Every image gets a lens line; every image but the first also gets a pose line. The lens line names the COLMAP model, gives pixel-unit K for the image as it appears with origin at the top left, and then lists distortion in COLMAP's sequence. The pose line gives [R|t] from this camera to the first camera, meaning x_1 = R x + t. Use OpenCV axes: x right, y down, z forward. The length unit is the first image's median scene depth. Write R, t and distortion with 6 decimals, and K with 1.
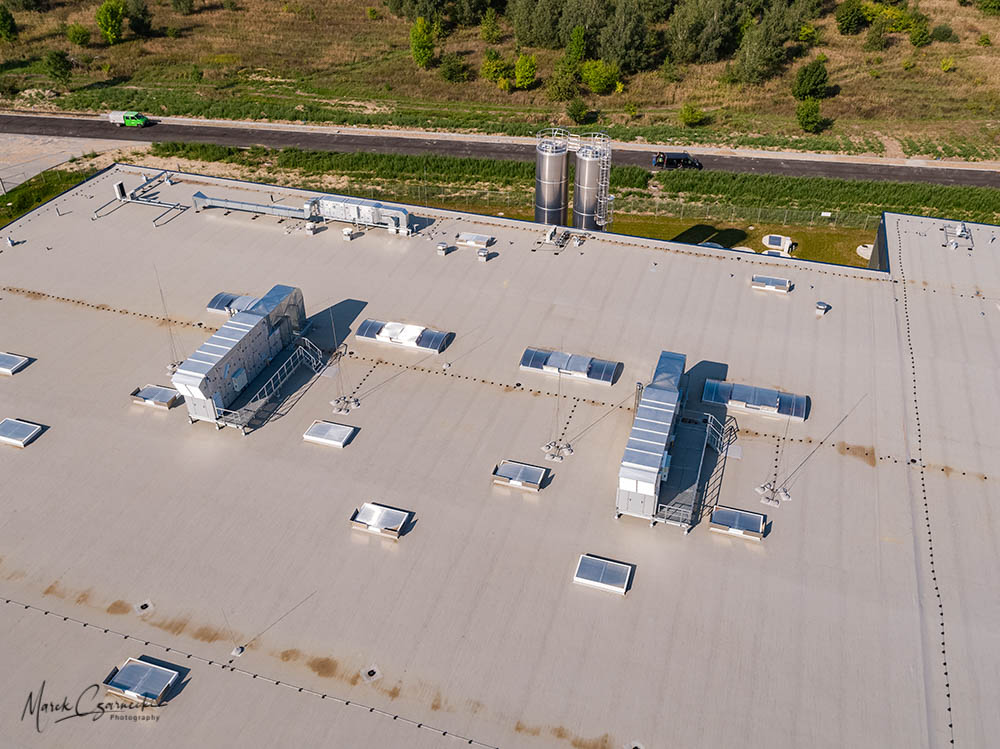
lens RADIAL K [[864.6, 0, 503.1], [0, 864.6, 368.5], [0, 0, 1]] dist [-0.000564, 0.002967]
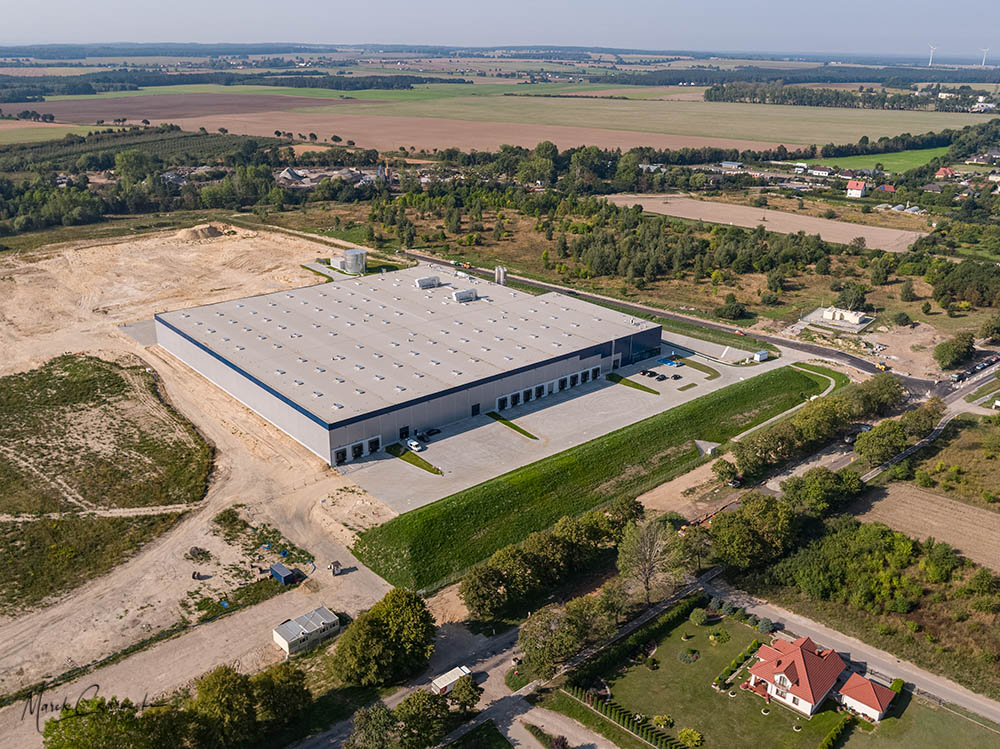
lens RADIAL K [[864.6, 0, 503.1], [0, 864.6, 368.5], [0, 0, 1]] dist [-0.000564, 0.002967]
pose [[0.854682, 0.199606, -0.479246, 1.581832], [-0.318365, 0.930696, -0.180135, 0.721871], [0.410076, 0.306533, 0.858997, -1.927610]]
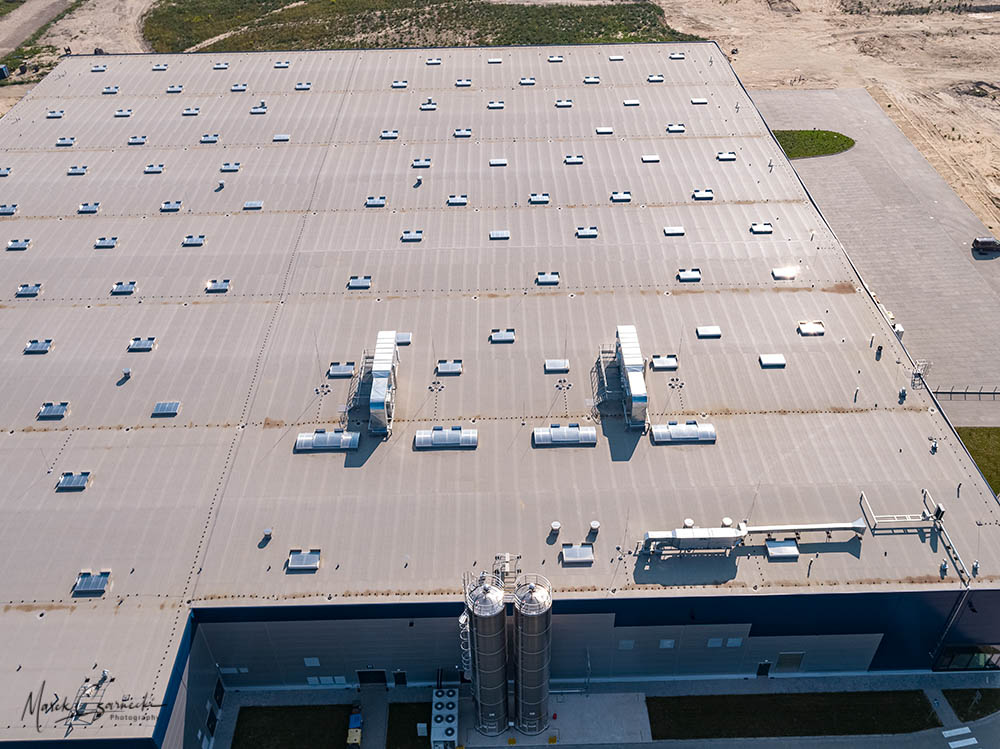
lens RADIAL K [[864.6, 0, 503.1], [0, 864.6, 368.5], [0, 0, 1]] dist [-0.000564, 0.002967]
pose [[-0.946291, 0.217162, -0.239530, 0.144359], [-0.174544, 0.280490, 0.943854, -0.670951], [0.272155, 0.934968, -0.227521, 0.564953]]
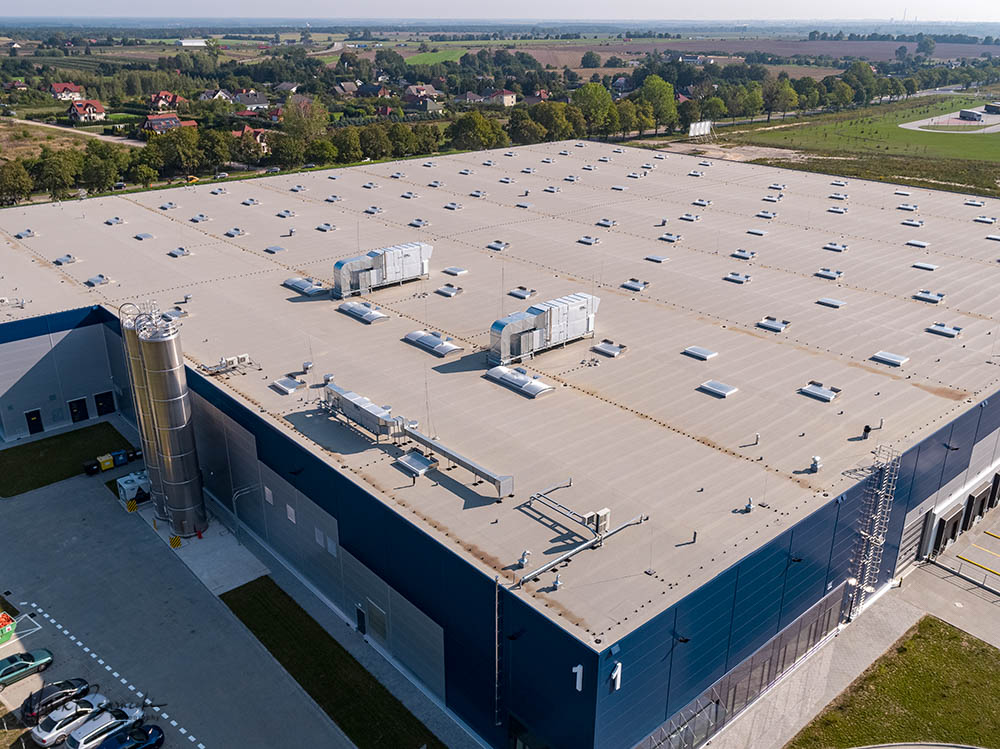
lens RADIAL K [[864.6, 0, 503.1], [0, 864.6, 368.5], [0, 0, 1]] dist [-0.000564, 0.002967]
pose [[-0.858629, -0.194368, 0.474317, -0.402439], [0.298932, 0.561816, 0.771364, -0.481885], [-0.416407, 0.804105, -0.424288, 0.734637]]
